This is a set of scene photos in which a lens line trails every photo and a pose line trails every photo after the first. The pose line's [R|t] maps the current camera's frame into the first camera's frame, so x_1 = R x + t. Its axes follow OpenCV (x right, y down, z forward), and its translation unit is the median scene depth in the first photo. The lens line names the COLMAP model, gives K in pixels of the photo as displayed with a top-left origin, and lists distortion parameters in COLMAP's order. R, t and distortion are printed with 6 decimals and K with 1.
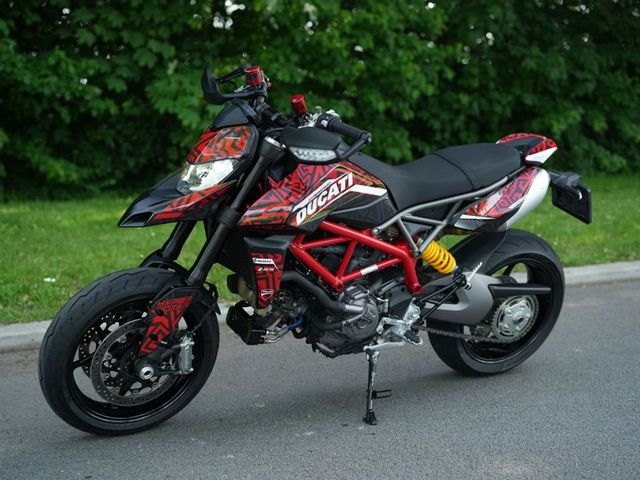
lens RADIAL K [[982.8, 0, 326.6], [0, 982.8, 235.9], [0, 0, 1]] dist [0.038410, 0.000000]
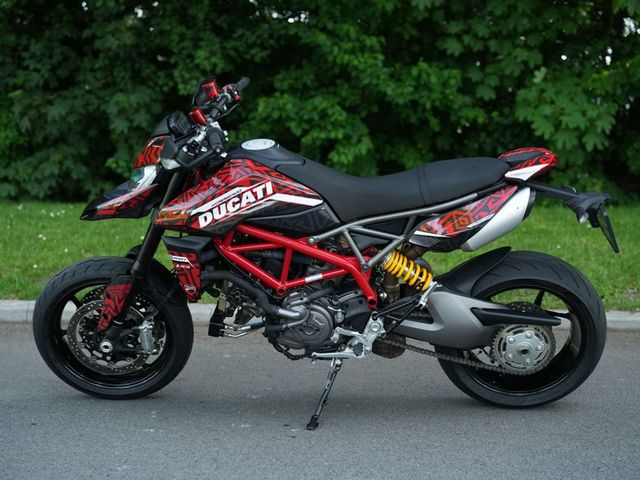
lens RADIAL K [[982.8, 0, 322.8], [0, 982.8, 263.9], [0, 0, 1]] dist [0.038410, 0.000000]
pose [[0.839975, 0.081749, -0.536431, 0.601773], [-0.070774, 0.996647, 0.041062, -0.022831], [0.537989, 0.003474, 0.842944, 0.144573]]
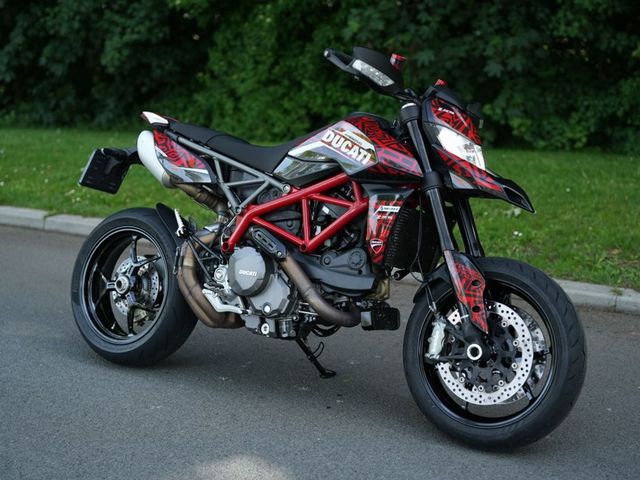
lens RADIAL K [[982.8, 0, 323.7], [0, 982.8, 239.4], [0, 0, 1]] dist [0.038410, 0.000000]
pose [[0.449727, 0.167415, -0.877336, 0.912829], [-0.110187, 0.985172, 0.131510, -0.108586], [0.886343, 0.037527, 0.461505, 0.501015]]
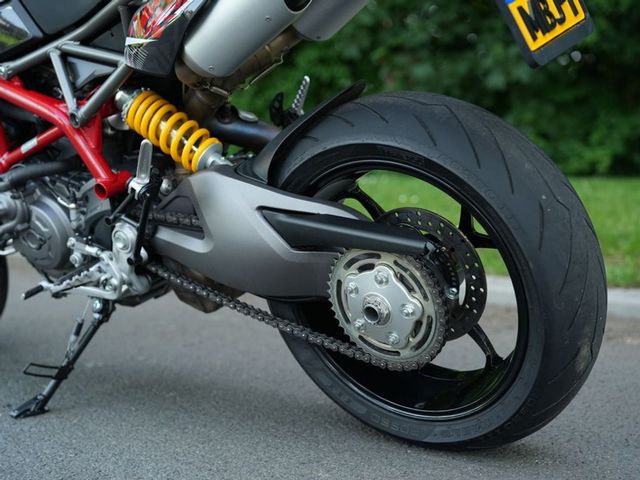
lens RADIAL K [[982.8, 0, 318.9], [0, 982.8, 240.0], [0, 0, 1]] dist [0.038410, 0.000000]
pose [[0.380970, 0.084523, -0.920716, 0.641619], [-0.105469, 0.993285, 0.047545, 0.044738], [0.918552, 0.078994, 0.387327, 0.942442]]
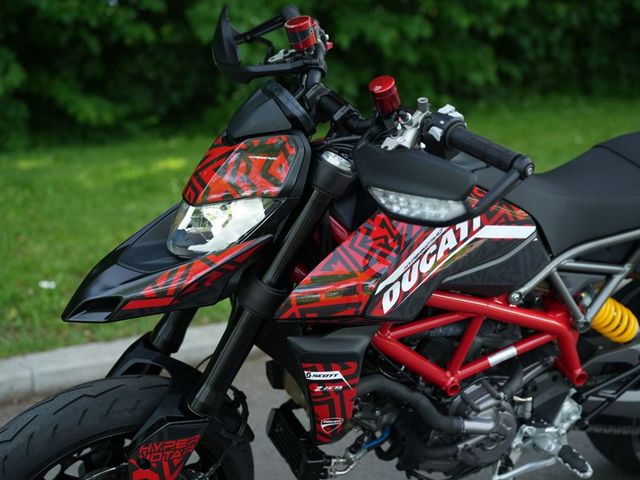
lens RADIAL K [[982.8, 0, 331.5], [0, 982.8, 243.4], [0, 0, 1]] dist [0.038410, 0.000000]
pose [[0.997964, -0.009215, -0.063108, -0.021737], [0.015575, 0.994759, 0.101052, -0.095535], [0.061846, -0.101829, 0.992878, 0.412839]]
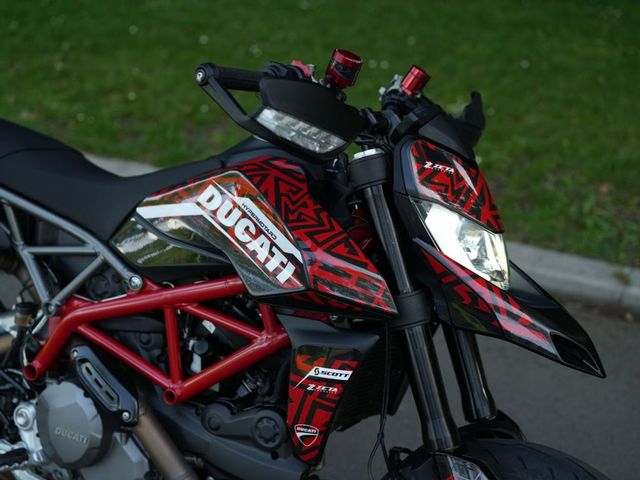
lens RADIAL K [[982.8, 0, 314.0], [0, 982.8, 240.4], [0, 0, 1]] dist [0.038410, 0.000000]
pose [[0.531197, 0.352845, -0.770279, 0.465855], [-0.120187, 0.931342, 0.343741, -0.245367], [0.838681, -0.090017, 0.537133, 0.723047]]
